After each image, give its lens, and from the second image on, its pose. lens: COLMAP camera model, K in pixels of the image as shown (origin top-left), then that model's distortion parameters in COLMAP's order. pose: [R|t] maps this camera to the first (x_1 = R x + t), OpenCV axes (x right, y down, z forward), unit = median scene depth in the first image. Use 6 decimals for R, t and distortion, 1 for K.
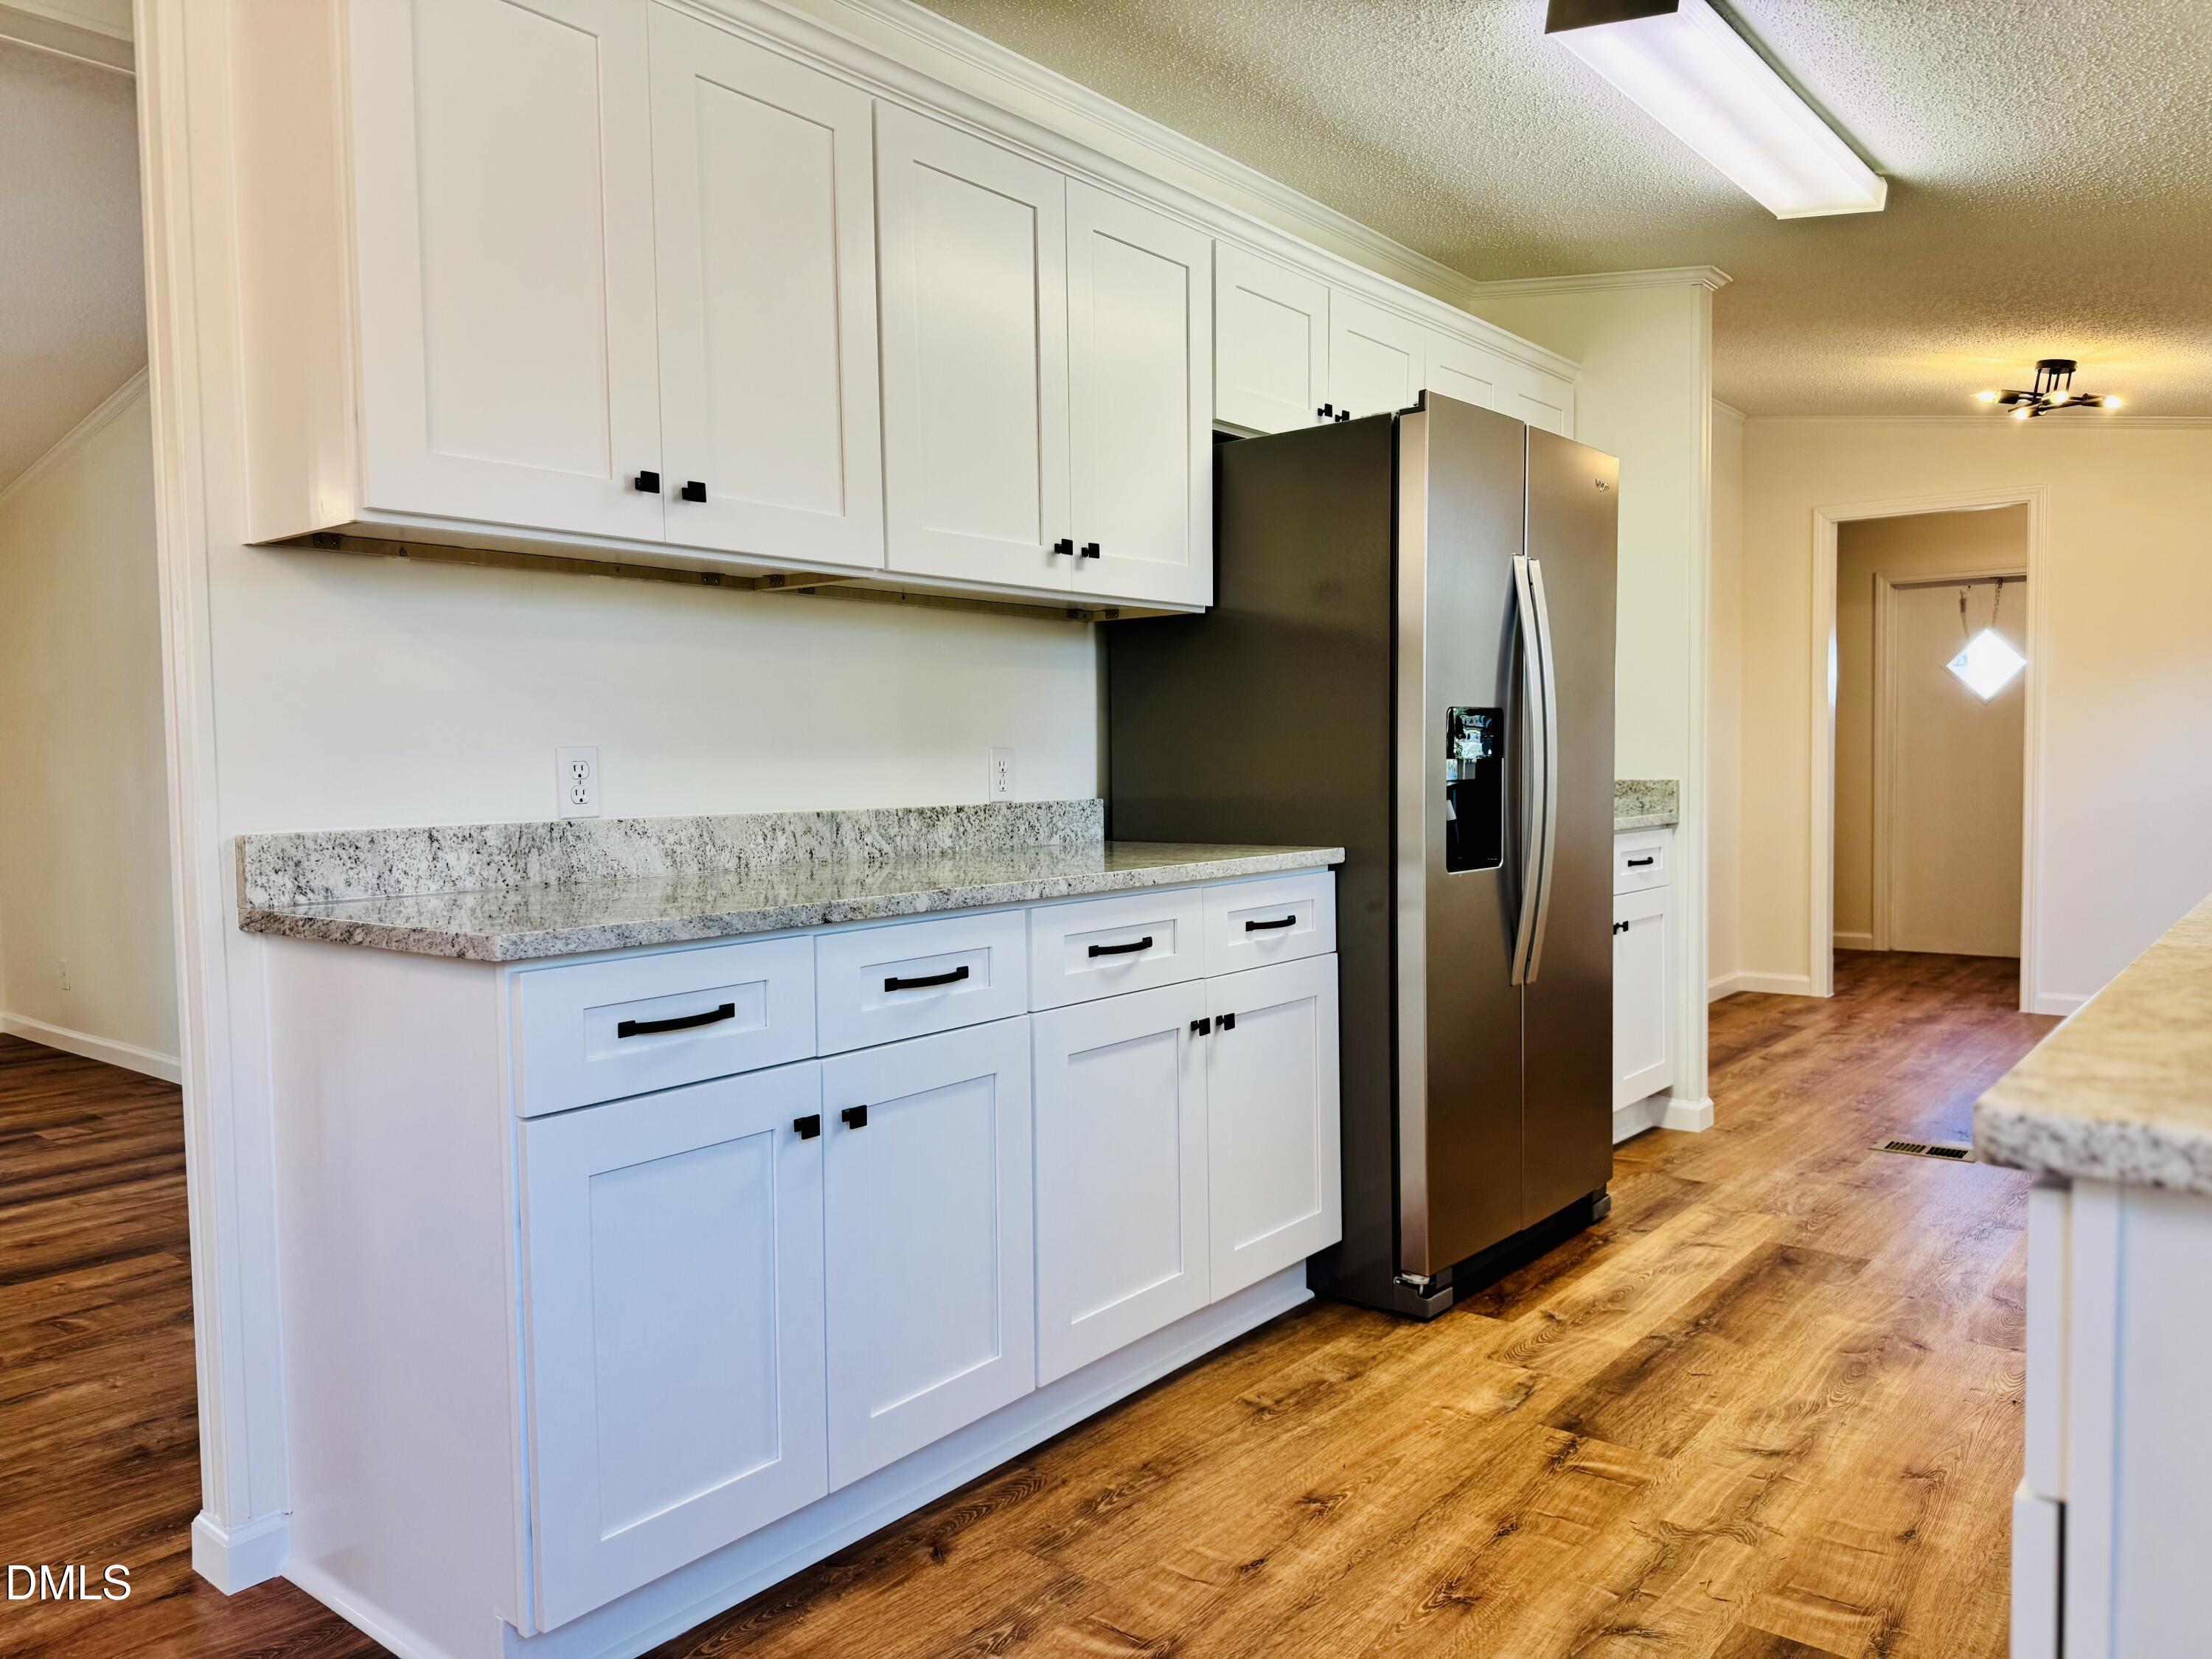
lens RADIAL K [[1577.7, 0, 1092.9], [0, 1577.7, 832.8], [0, 0, 1]] dist [0.046409, -0.038989]
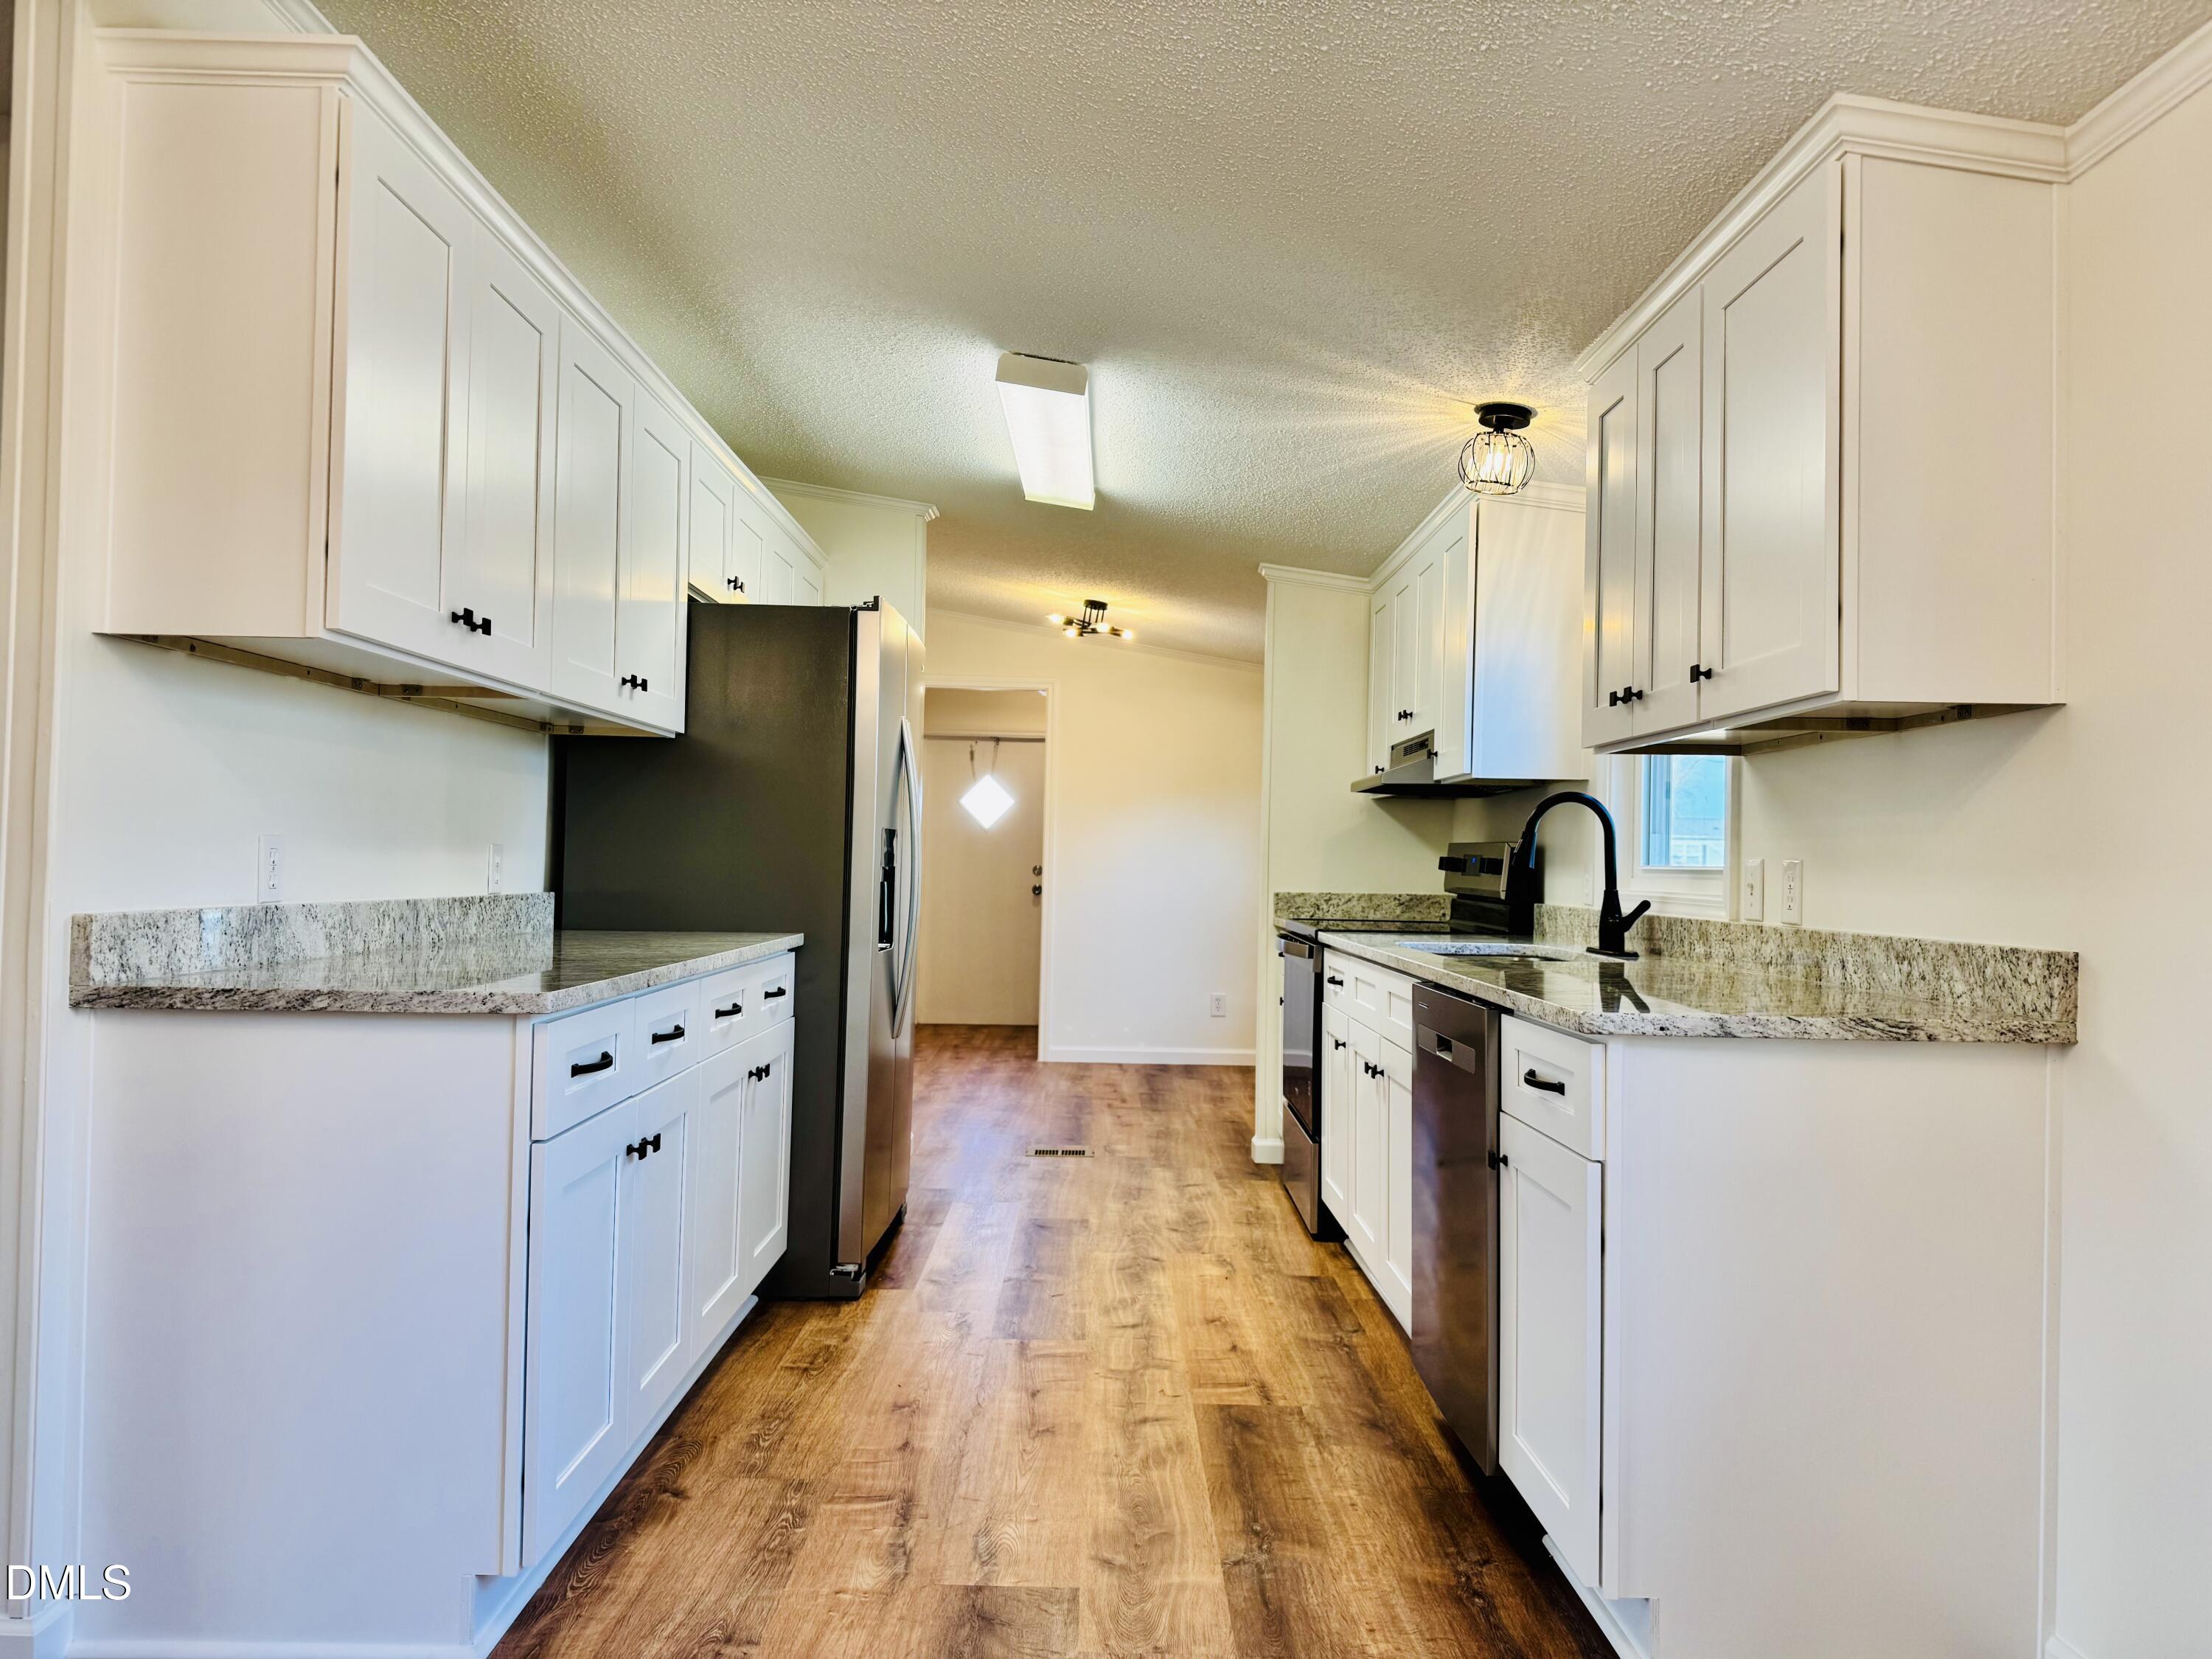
lens RADIAL K [[1577.7, 0, 1093.7], [0, 1577.7, 820.1], [0, 0, 1]] dist [0.046409, -0.038989]
pose [[0.773308, 0.046724, 0.632307, -0.542249], [-0.000436, 0.997320, -0.073163, 0.012868], [-0.634031, 0.056302, 0.771255, -0.165607]]
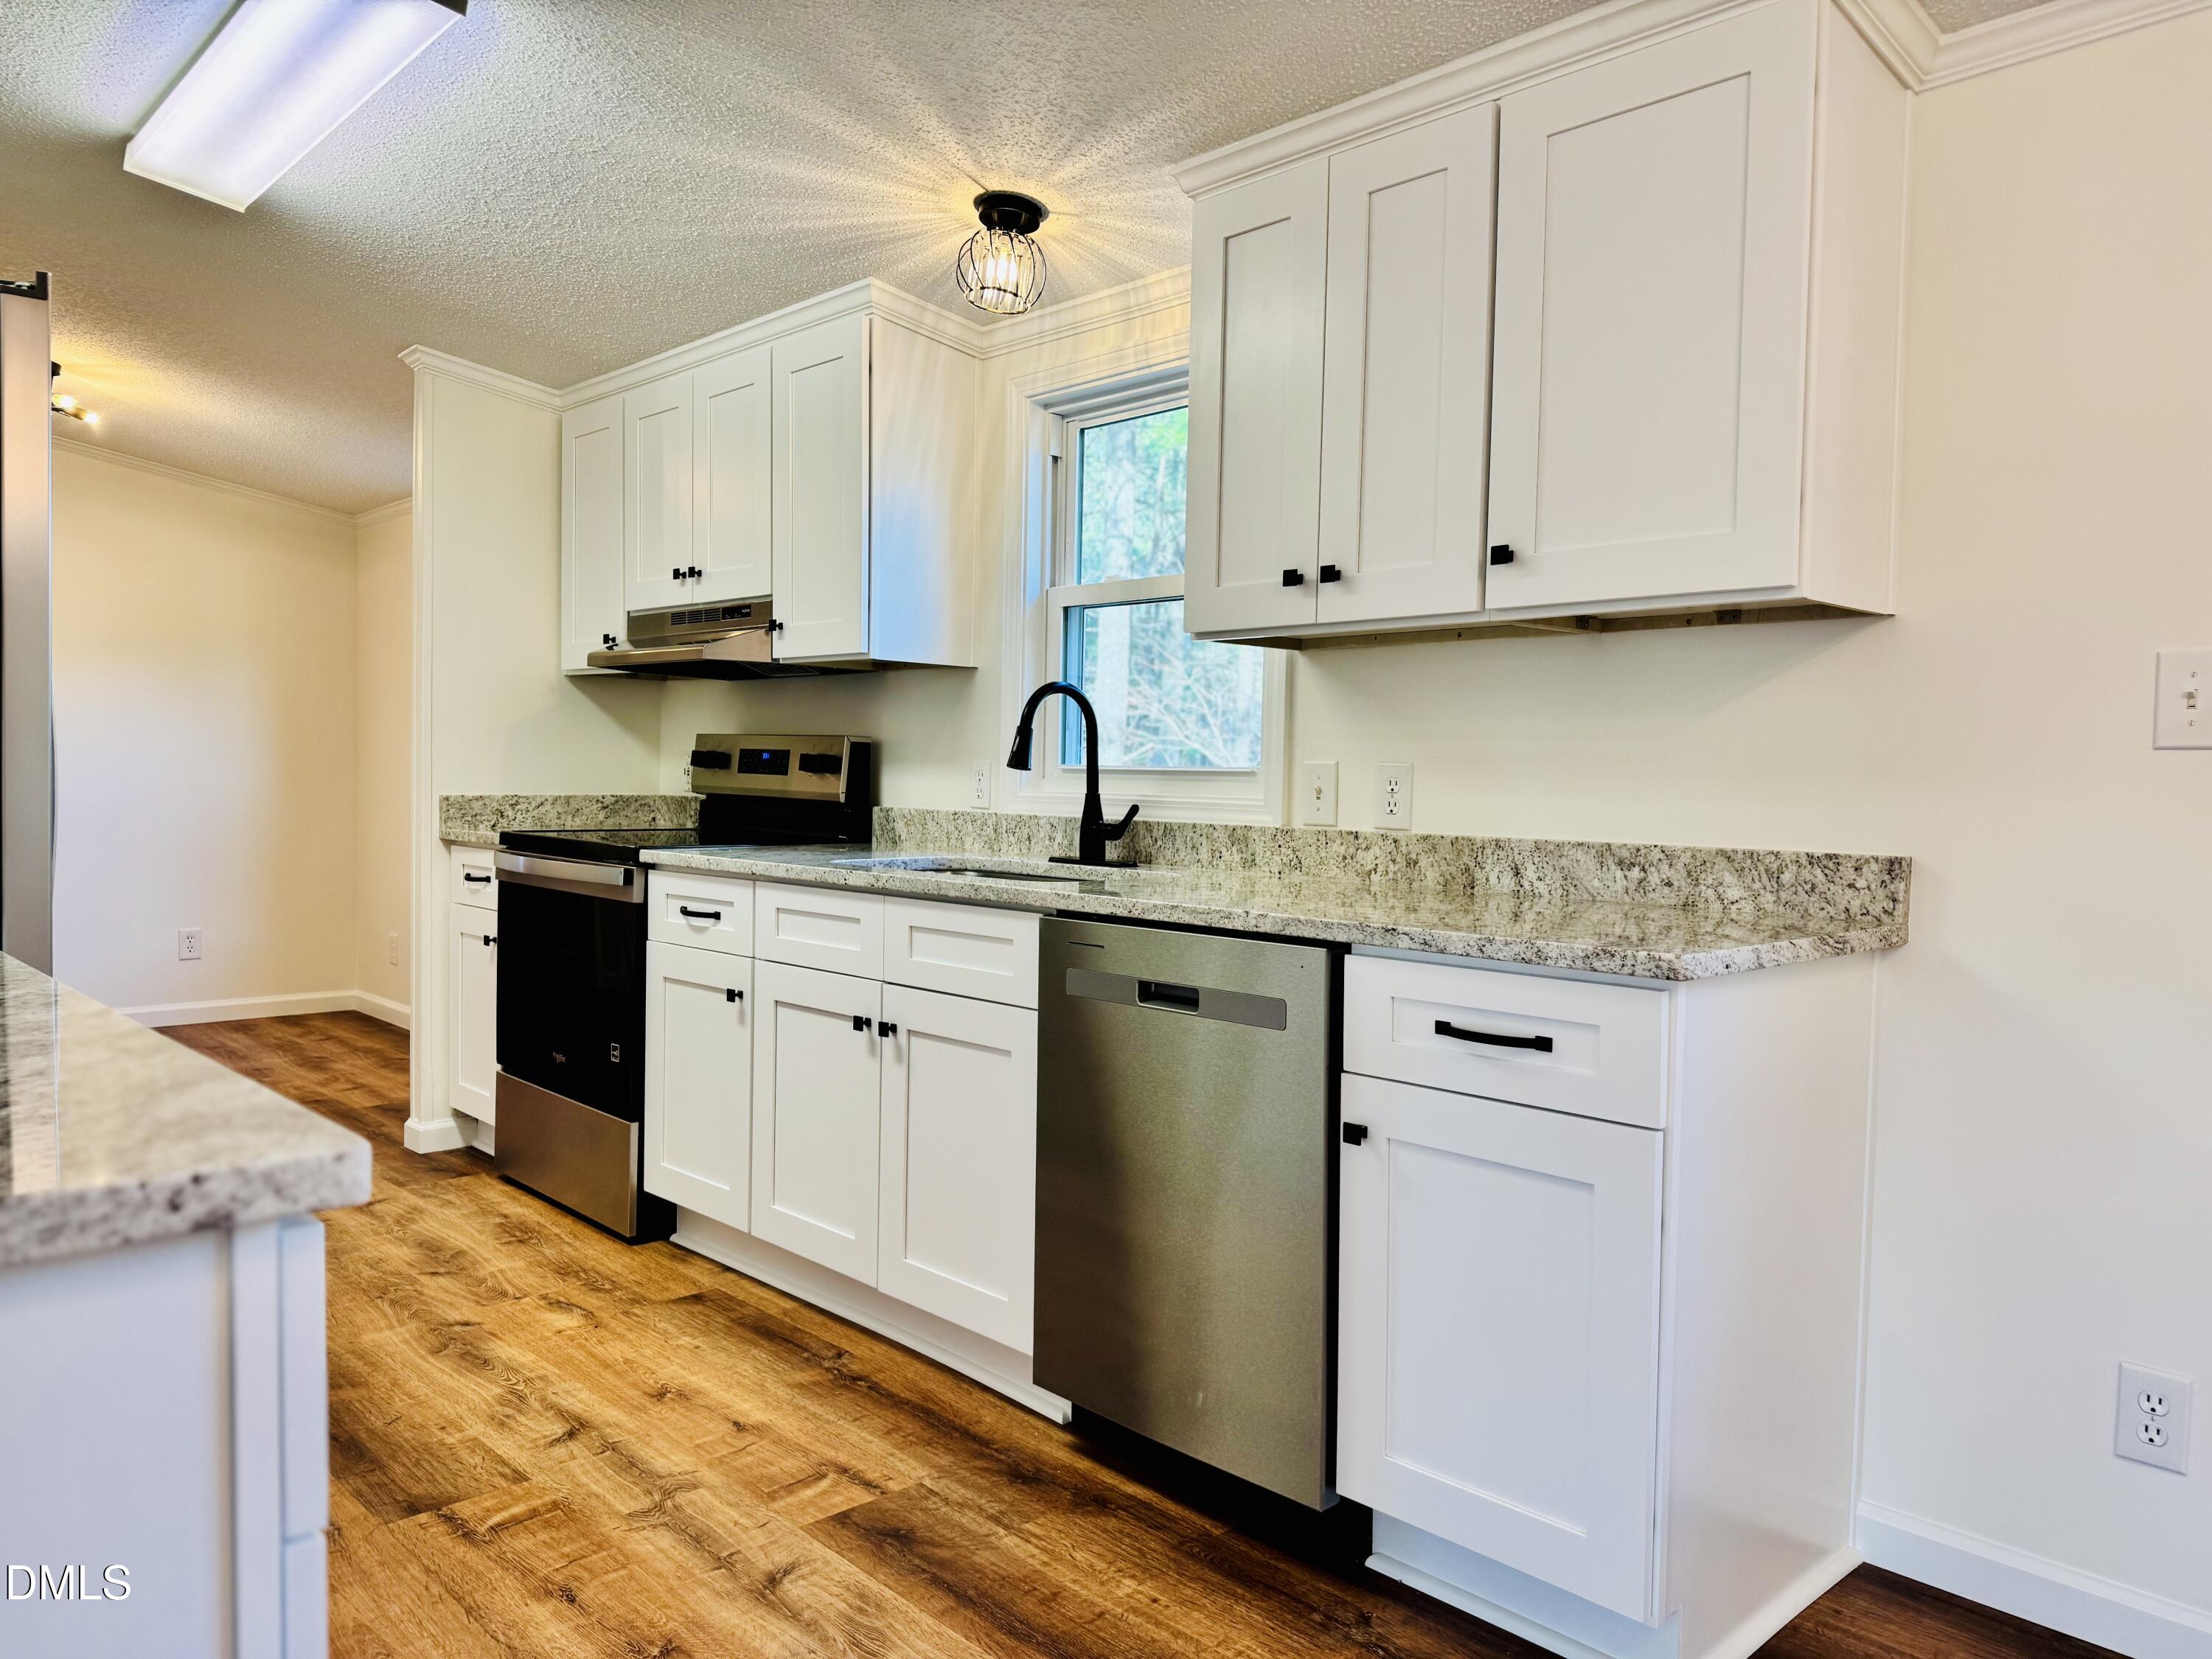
lens RADIAL K [[1577.7, 0, 1111.6], [0, 1577.7, 829.6], [0, 0, 1]] dist [0.046409, -0.038989]
pose [[0.117813, -0.019026, 0.992854, -0.525485], [0.027005, 0.999508, 0.015949, -0.018616], [-0.992669, 0.024933, 0.118268, 0.463020]]
